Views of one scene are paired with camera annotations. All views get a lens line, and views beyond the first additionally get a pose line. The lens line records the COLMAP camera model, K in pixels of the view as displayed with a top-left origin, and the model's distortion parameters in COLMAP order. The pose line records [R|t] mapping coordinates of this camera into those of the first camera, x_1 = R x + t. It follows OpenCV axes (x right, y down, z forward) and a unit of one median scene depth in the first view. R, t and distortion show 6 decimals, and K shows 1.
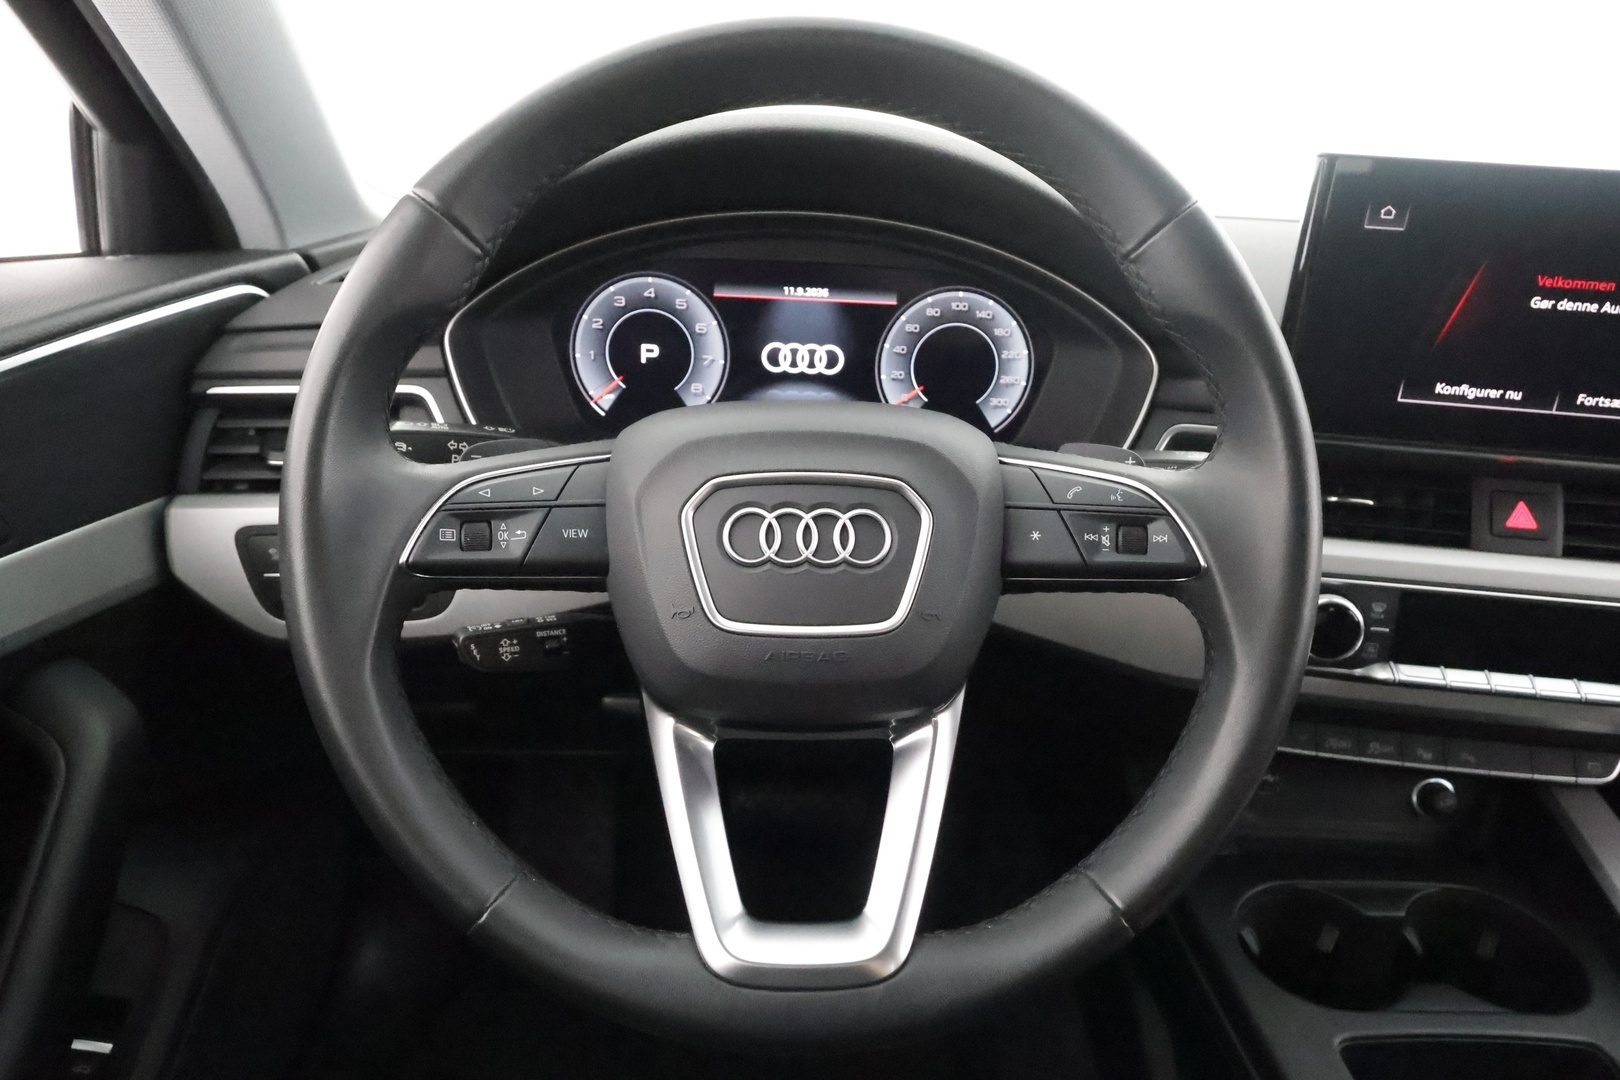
lens RADIAL K [[1051.4, 0, 804.5], [0, 1051.4, 544.8], [0, 0, 1]] dist [-0.003030, 0.005039]
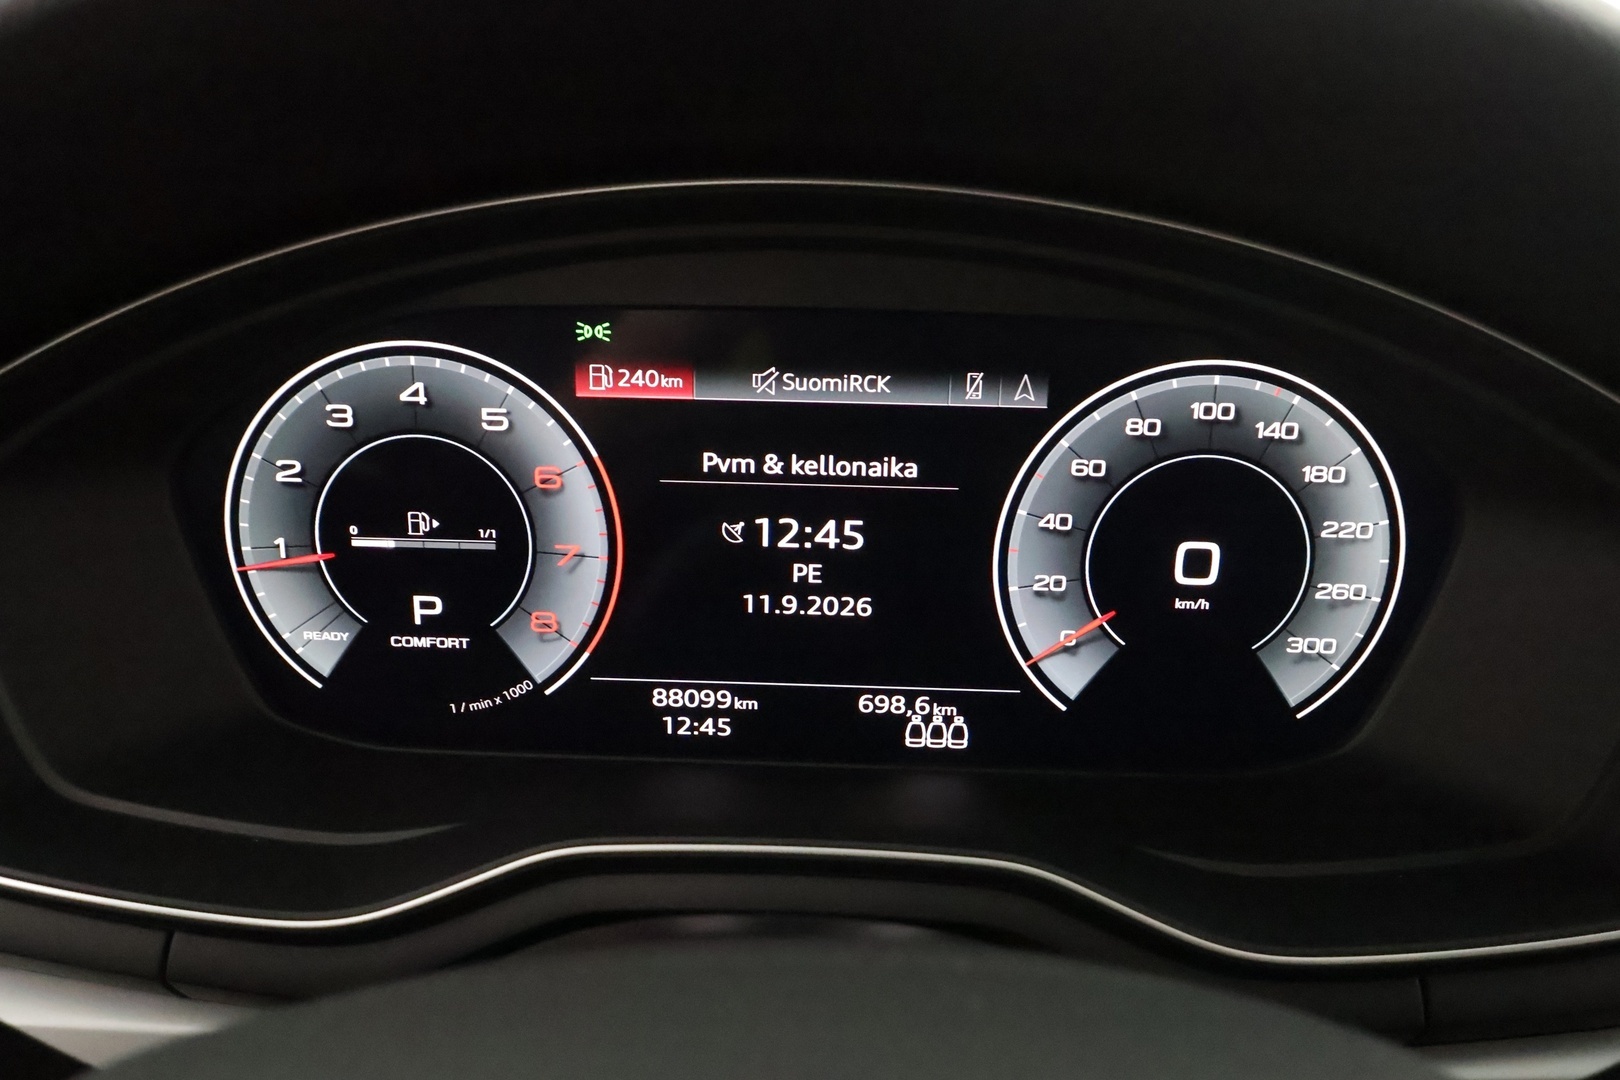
lens RADIAL K [[1278.9, 0, 800.6], [0, 1278.9, 538.7], [0, 0, 1]] dist [-0.001418, -0.000657]
pose [[0.998853, -0.014744, -0.045561, 0.019875], [0.013673, 0.999625, -0.023726, -0.188411], [0.045893, 0.023076, 0.998680, 0.580900]]
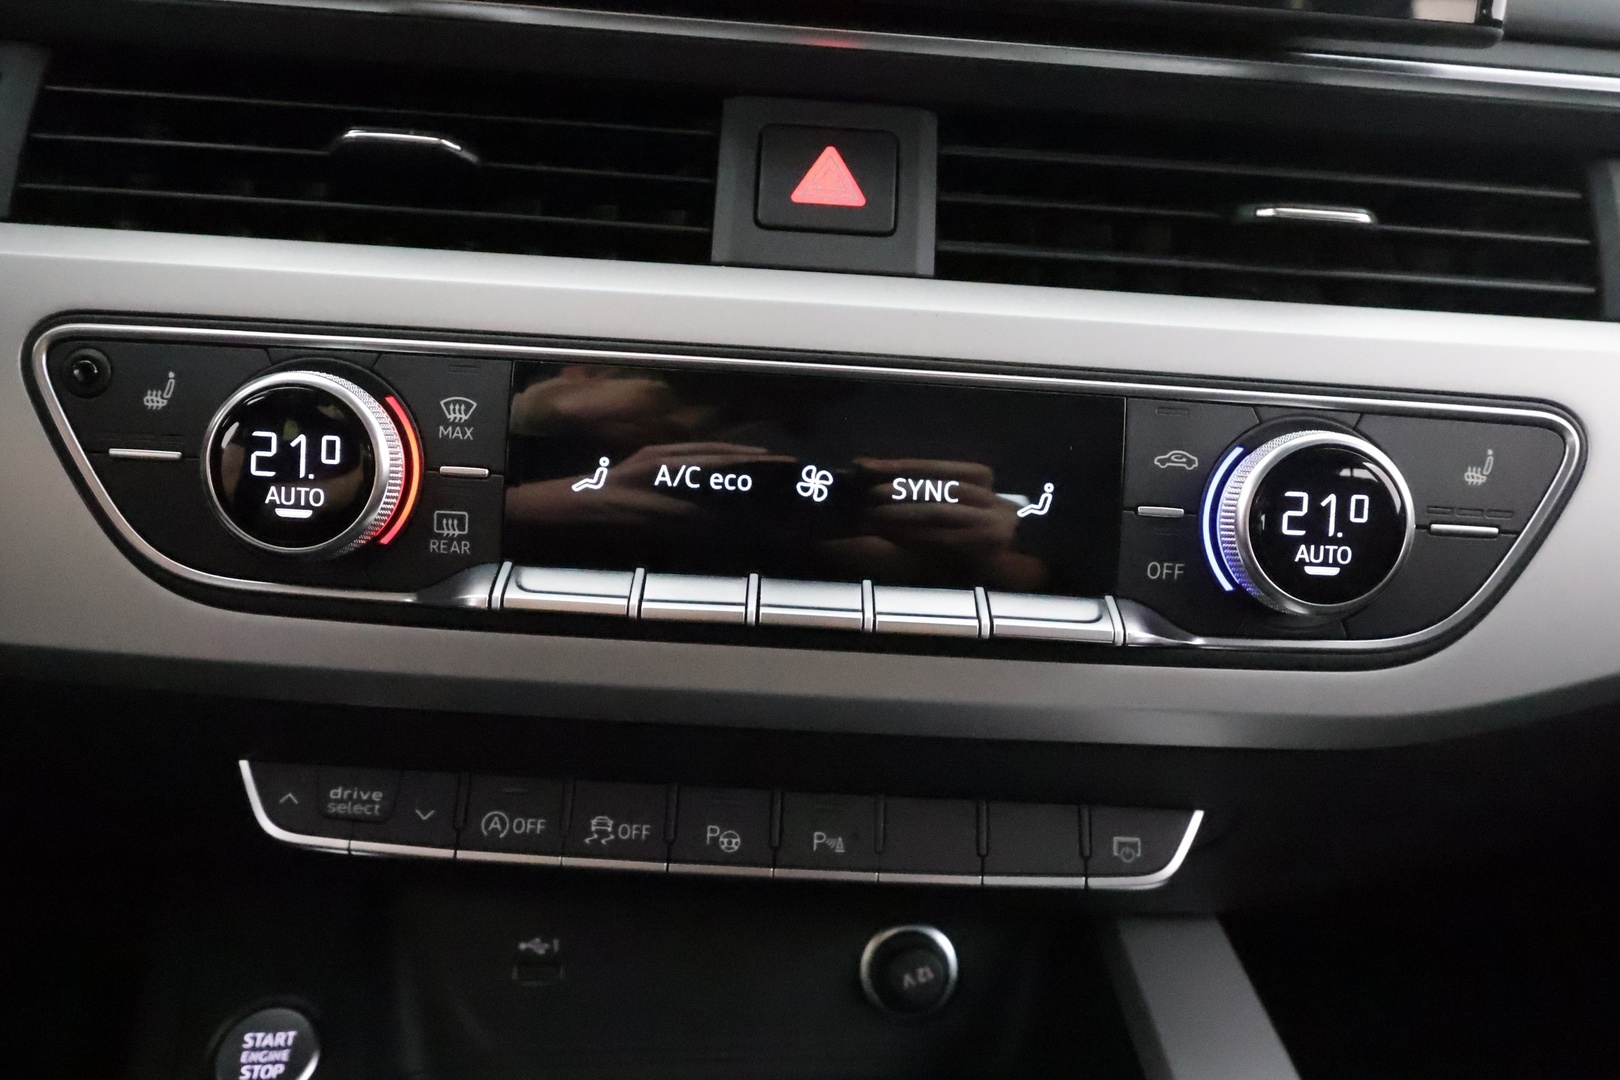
lens RADIAL K [[1278.9, 0, 804.2], [0, 1278.9, 530.5], [0, 0, 1]] dist [-0.001418, -0.000657]
pose [[0.989912, -0.016939, 0.140670, 0.604126], [0.038681, 0.987423, -0.153298, 0.174243], [-0.136304, 0.157193, 0.978116, 0.556209]]
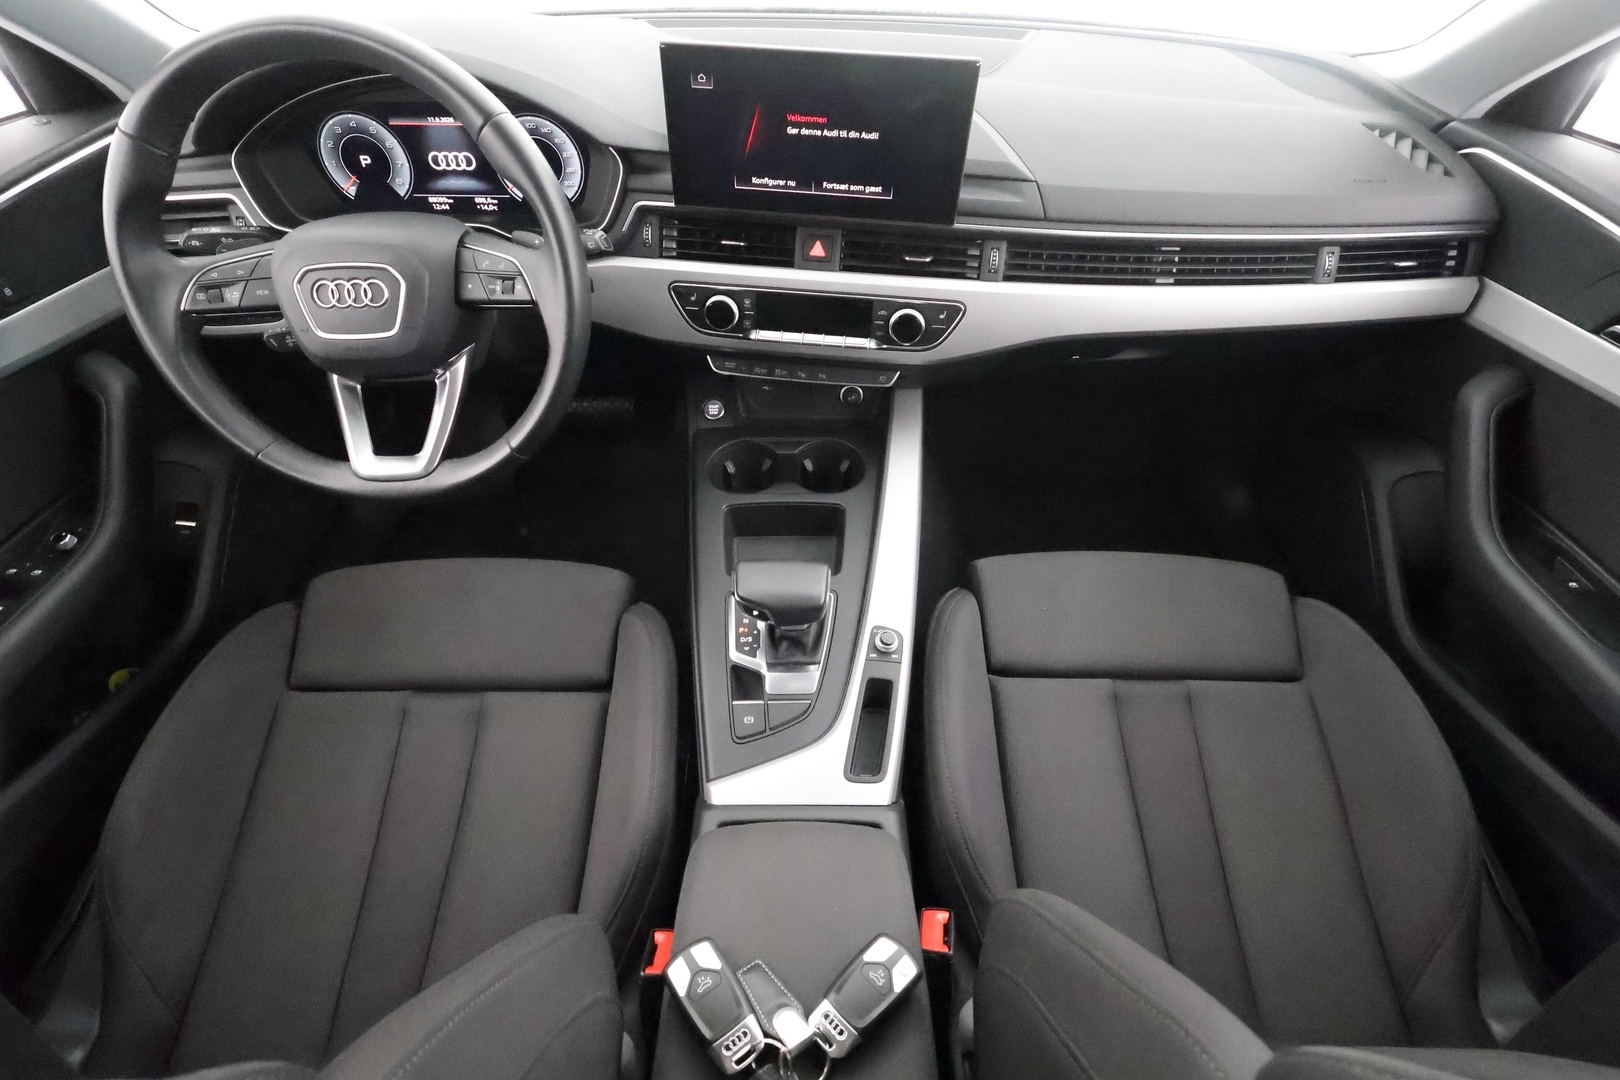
lens RADIAL K [[753.1, 0, 808.7], [0, 753.1, 549.0], [0, 0, 1]] dist [-0.002030, -0.000010]
pose [[0.999468, -0.024797, -0.021172, 0.681264], [0.031362, 0.908748, 0.416166, -0.102095], [0.008920, -0.416609, 0.909042, -0.472079]]
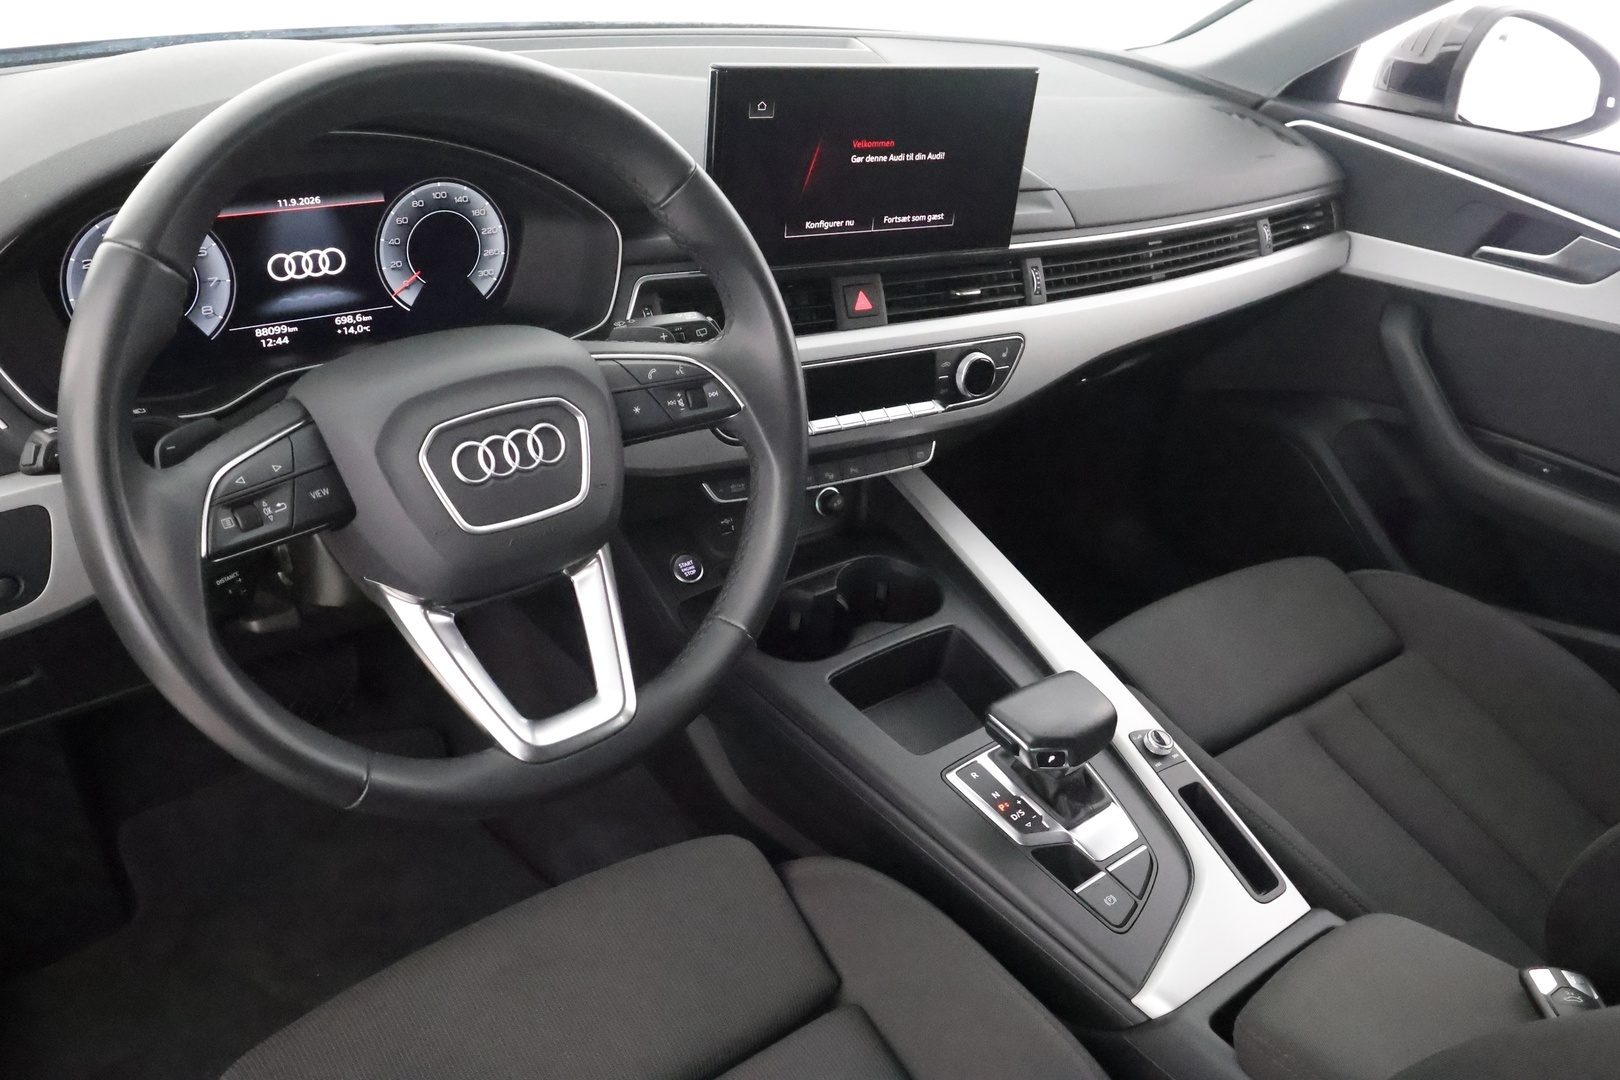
lens RADIAL K [[1278.9, 0, 816.3], [0, 1278.9, 552.8], [0, 0, 1]] dist [-0.001418, -0.000657]
pose [[0.785123, -0.289901, 0.547301, -0.430619], [0.164838, 0.949623, 0.266543, -0.178206], [-0.597001, -0.119053, 0.793358, -0.398634]]
